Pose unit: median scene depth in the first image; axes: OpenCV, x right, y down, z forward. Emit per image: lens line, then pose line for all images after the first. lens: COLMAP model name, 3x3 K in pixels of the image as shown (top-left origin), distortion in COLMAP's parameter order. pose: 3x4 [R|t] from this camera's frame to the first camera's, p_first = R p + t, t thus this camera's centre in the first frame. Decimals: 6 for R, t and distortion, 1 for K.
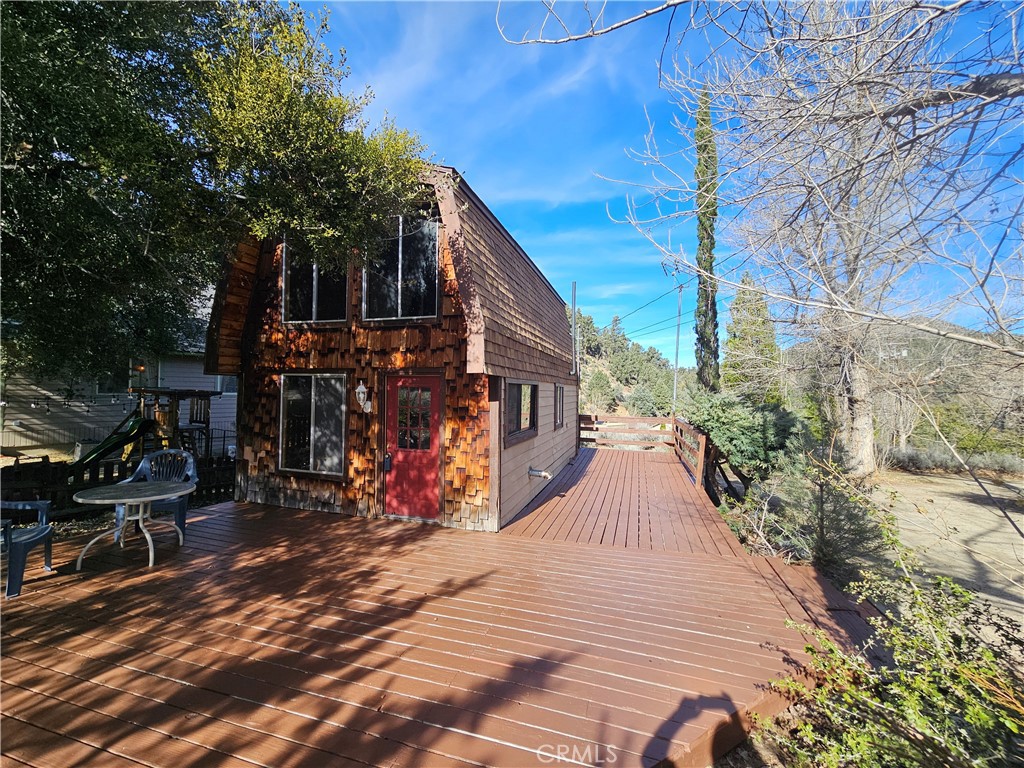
lens RADIAL K [[417.3, 0, 507.0], [0, 417.3, 386.0], [0, 0, 1]] dist [-0.007770, 0.004866]
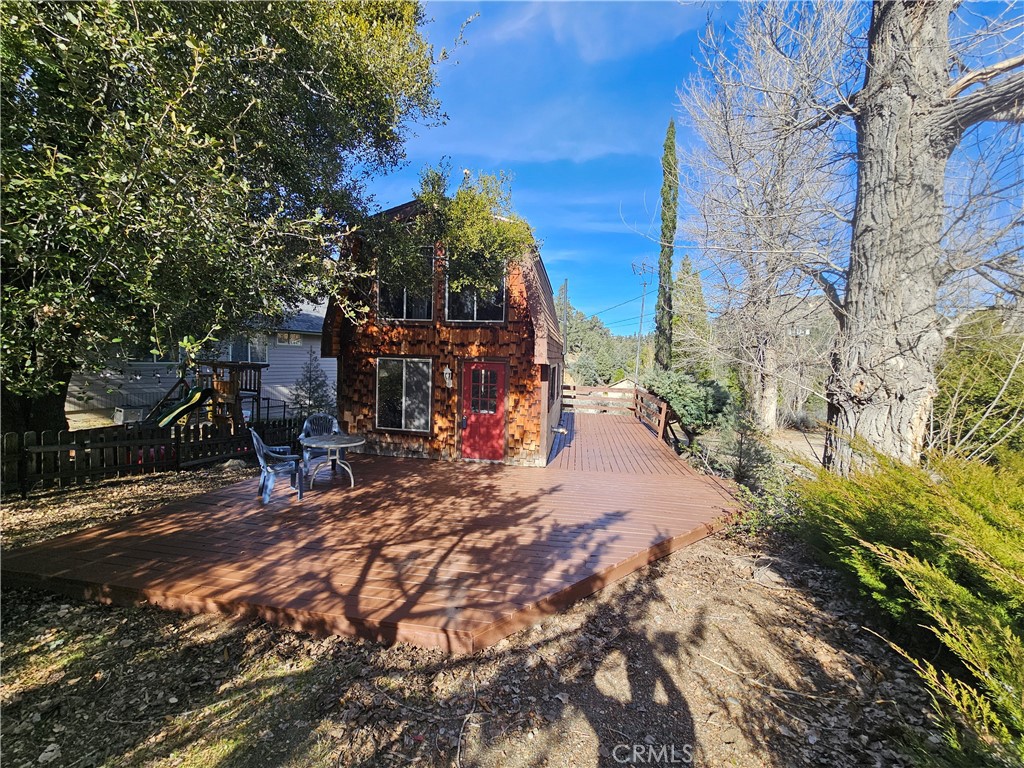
lens RADIAL K [[417.3, 0, 507.0], [0, 417.3, 386.0], [0, 0, 1]] dist [-0.007770, 0.004866]
pose [[0.990521, 0.007334, 0.137168, -0.340776], [-0.018845, 0.996387, 0.082815, -0.062620], [-0.136065, -0.084615, 0.987080, -0.423193]]
